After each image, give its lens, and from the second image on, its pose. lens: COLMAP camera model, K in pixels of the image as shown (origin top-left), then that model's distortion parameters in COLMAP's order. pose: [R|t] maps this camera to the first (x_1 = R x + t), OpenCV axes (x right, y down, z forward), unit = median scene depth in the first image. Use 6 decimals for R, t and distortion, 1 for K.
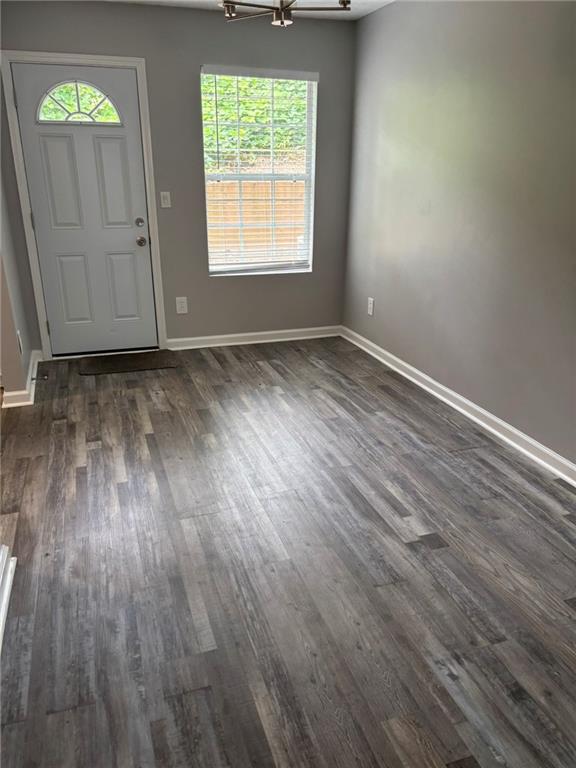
lens RADIAL K [[580.7, 0, 289.0], [0, 580.7, 382.8], [0, 0, 1]] dist [0.048450, -0.048925]
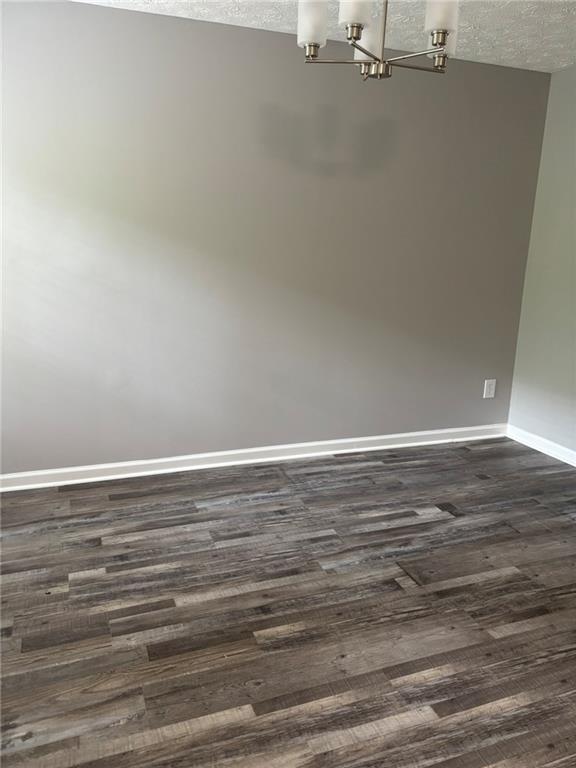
lens RADIAL K [[580.7, 0, 295.0], [0, 580.7, 383.7], [0, 0, 1]] dist [0.048450, -0.048925]
pose [[-0.028452, -0.254646, 0.966616, -0.724608], [0.324001, 0.912451, 0.249913, -0.322422], [-0.945629, 0.320295, 0.056544, 0.897333]]
